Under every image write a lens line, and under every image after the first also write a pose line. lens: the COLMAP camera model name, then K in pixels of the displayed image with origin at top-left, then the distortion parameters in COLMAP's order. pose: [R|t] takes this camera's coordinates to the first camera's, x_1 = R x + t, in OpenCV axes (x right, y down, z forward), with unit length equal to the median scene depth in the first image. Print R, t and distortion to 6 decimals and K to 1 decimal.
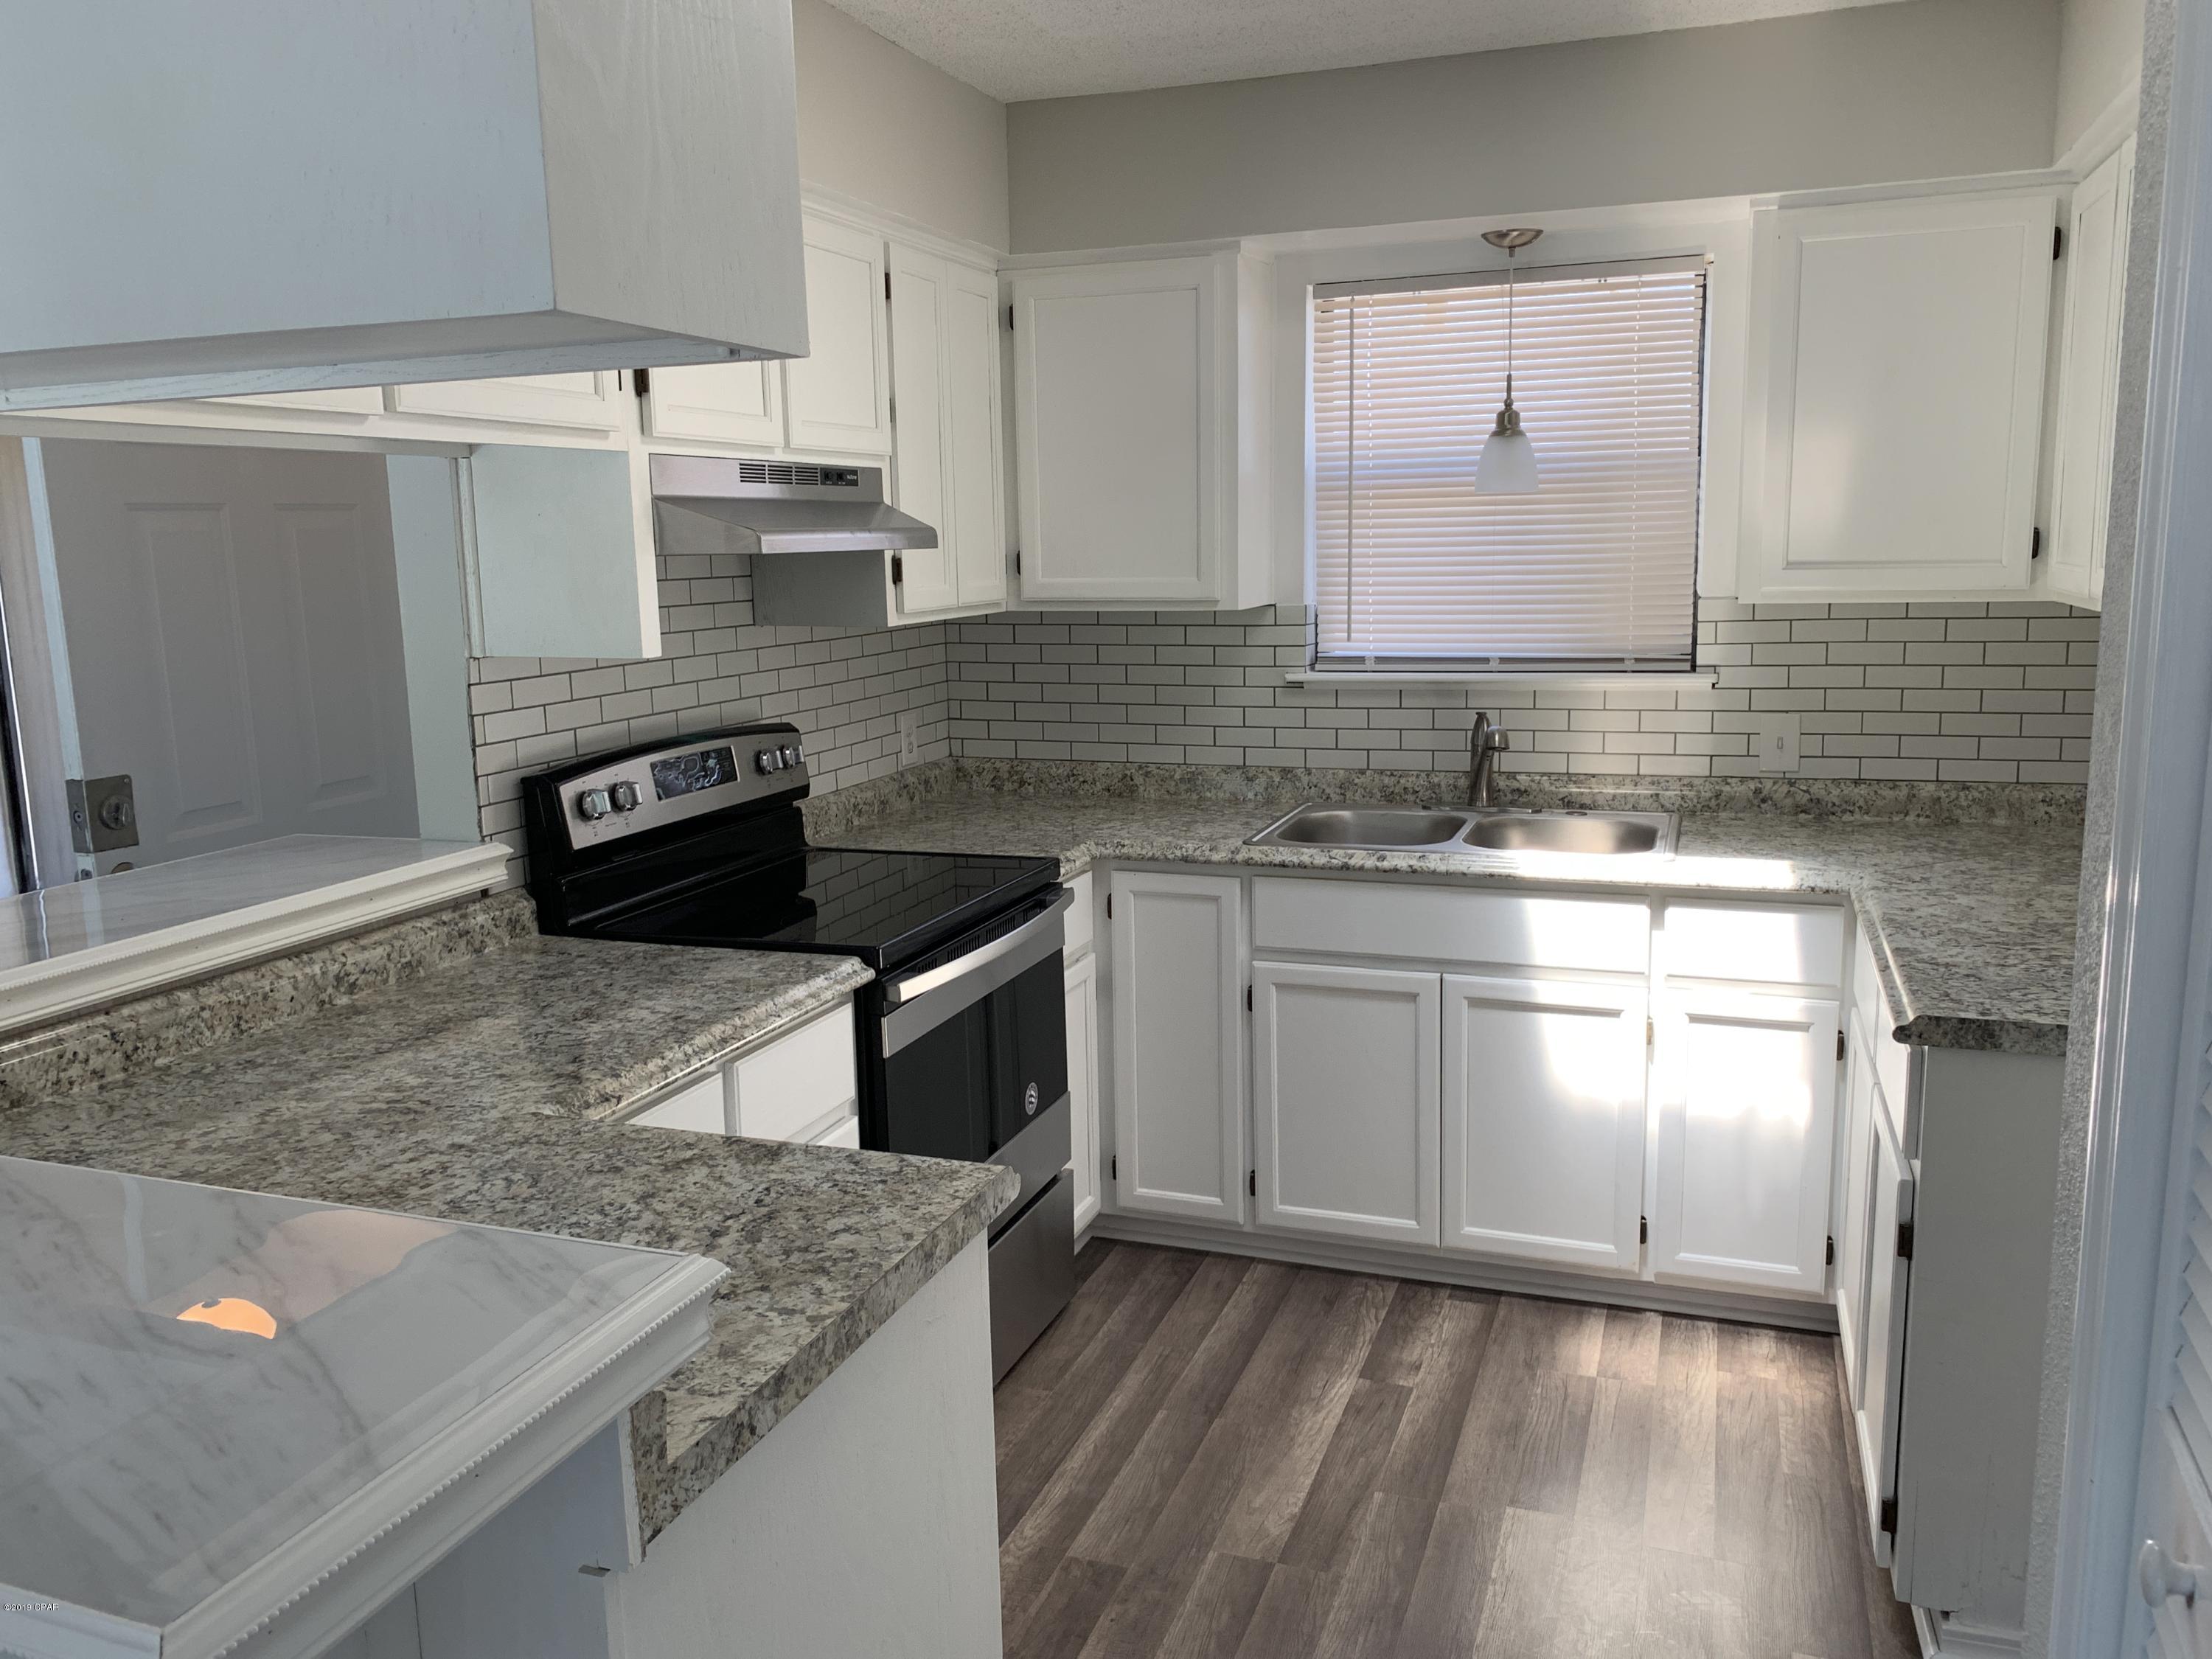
lens RADIAL K [[1737.0, 0, 1111.3], [0, 1737.0, 802.7], [0, 0, 1]] dist [0.031642, -0.023280]
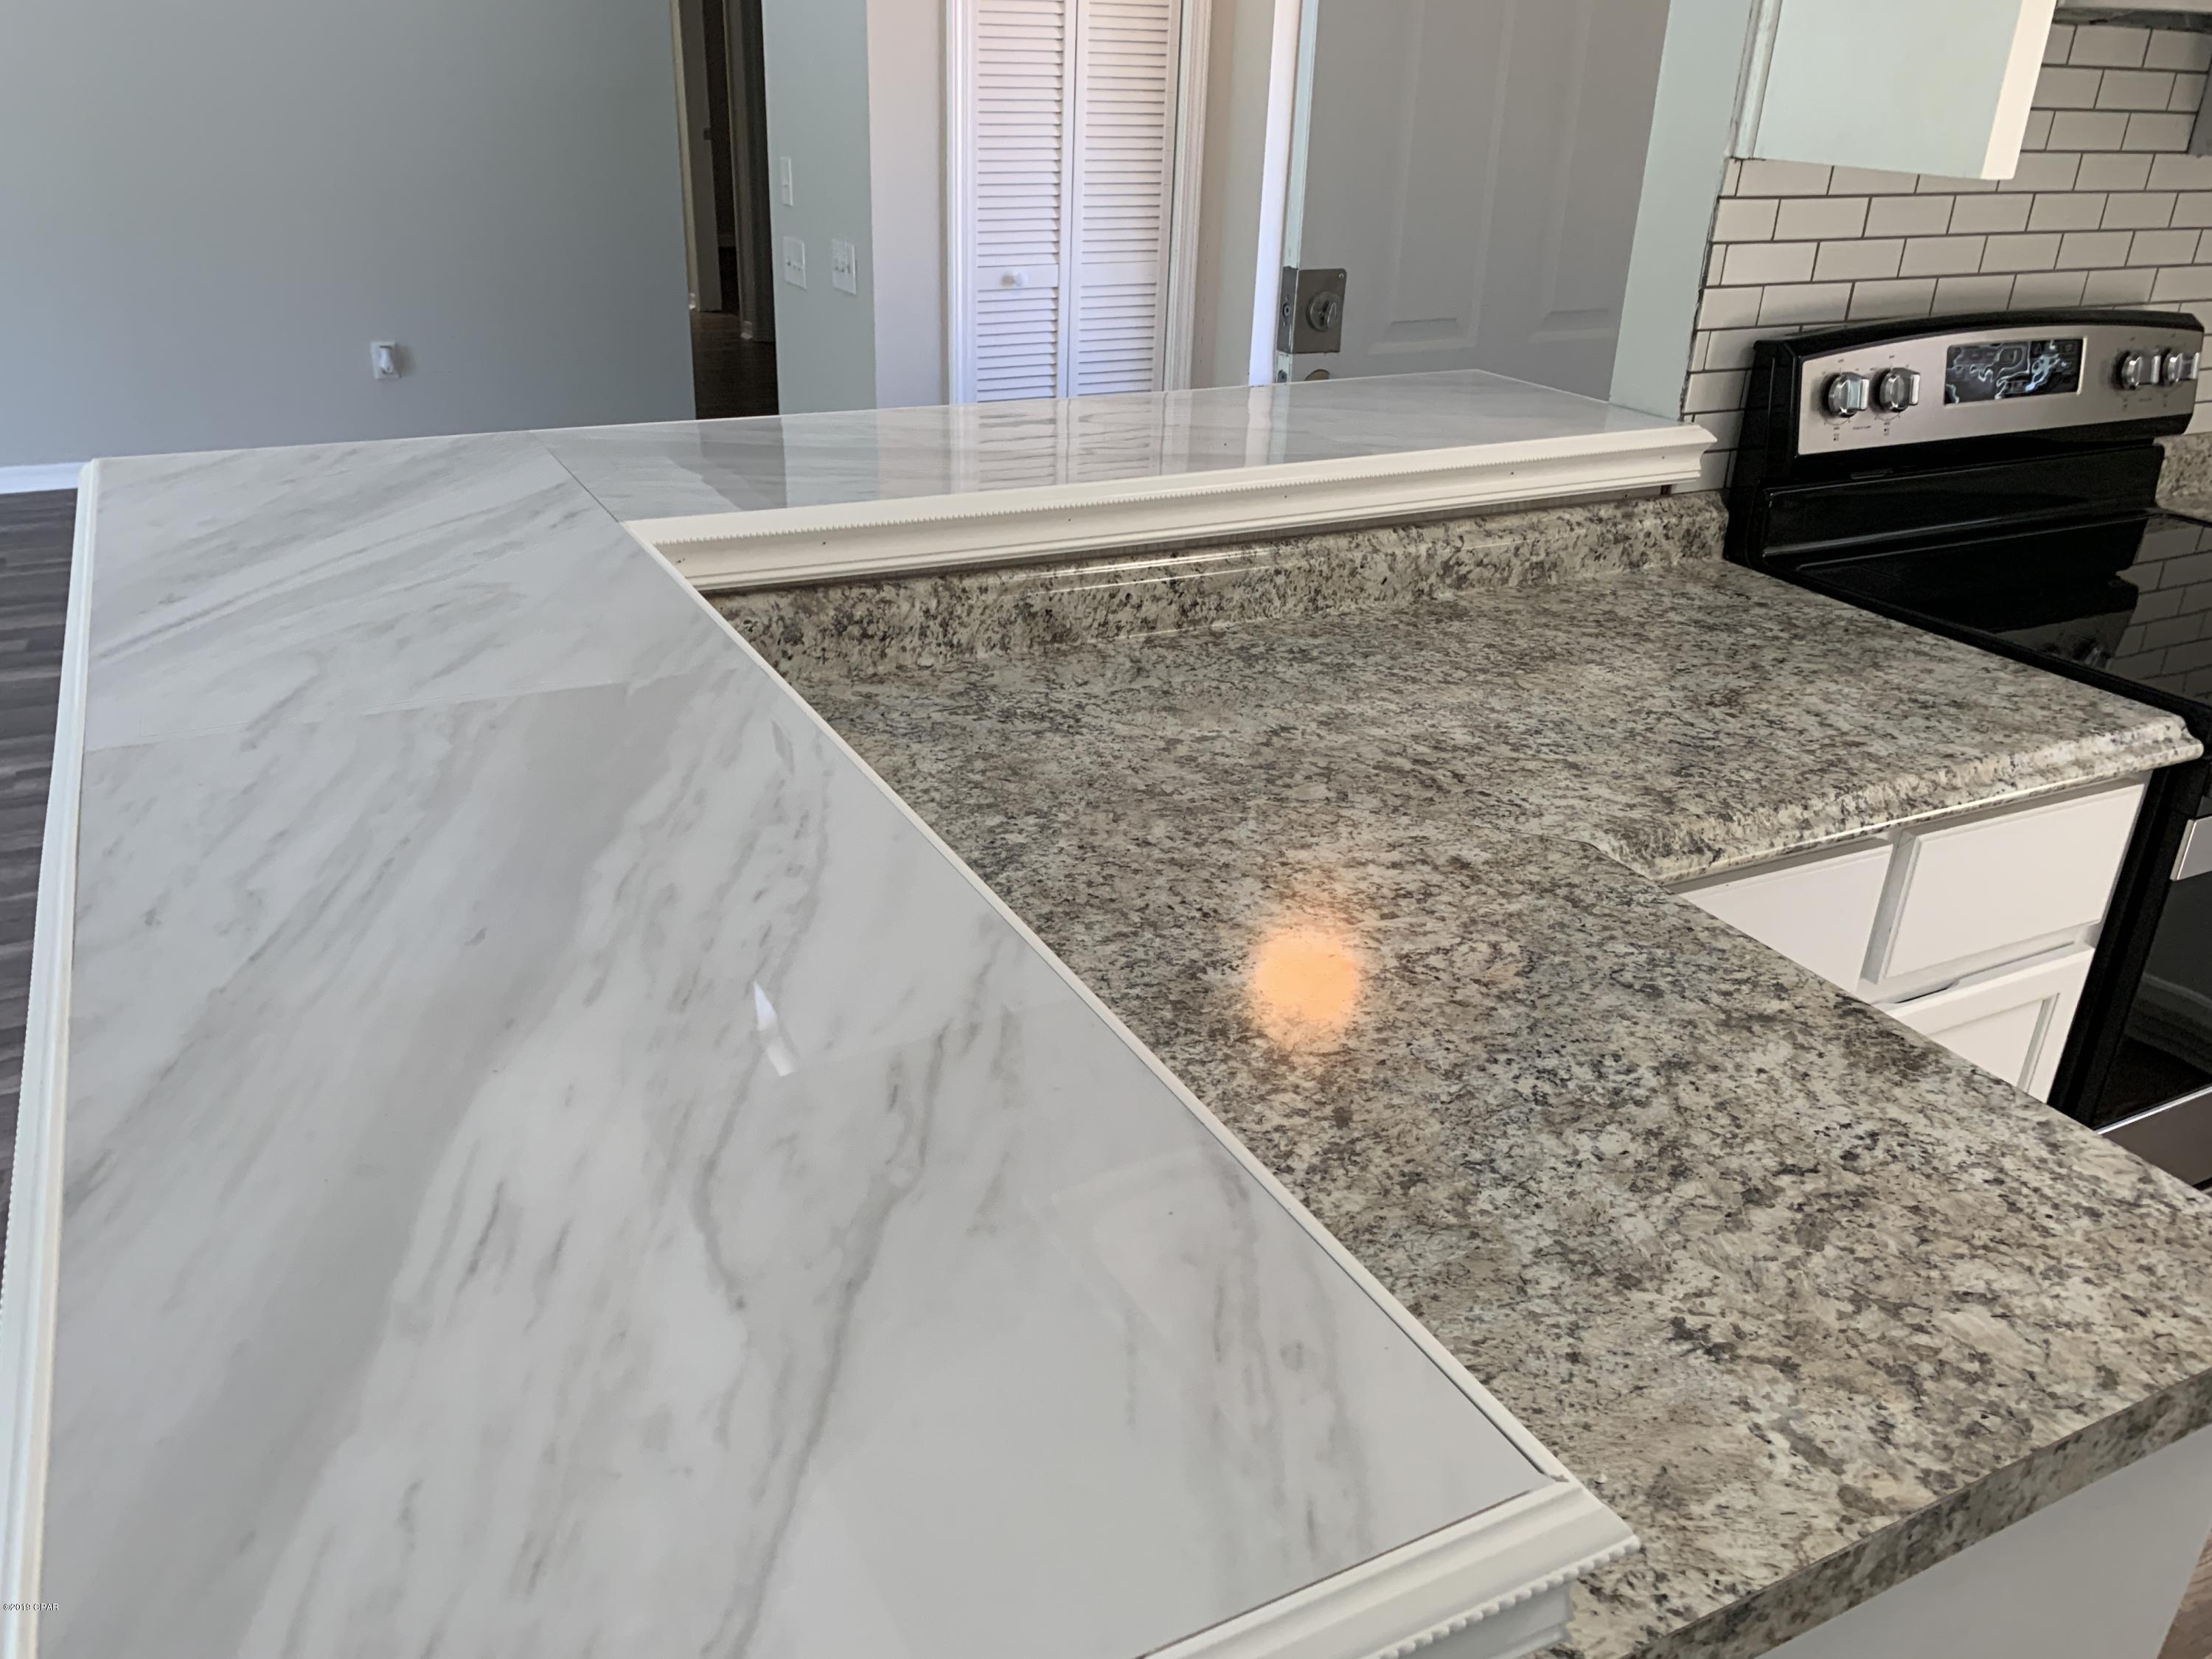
lens RADIAL K [[1700.3, 0, 1101.8], [0, 1700.3, 848.5], [0, 0, 1]] dist [-0.005414, 0.013869]
pose [[0.738322, 0.328854, -0.588843, -0.063127], [-0.150889, 0.931483, 0.331017, -0.012461], [0.657353, -0.155548, 0.737354, 0.316531]]
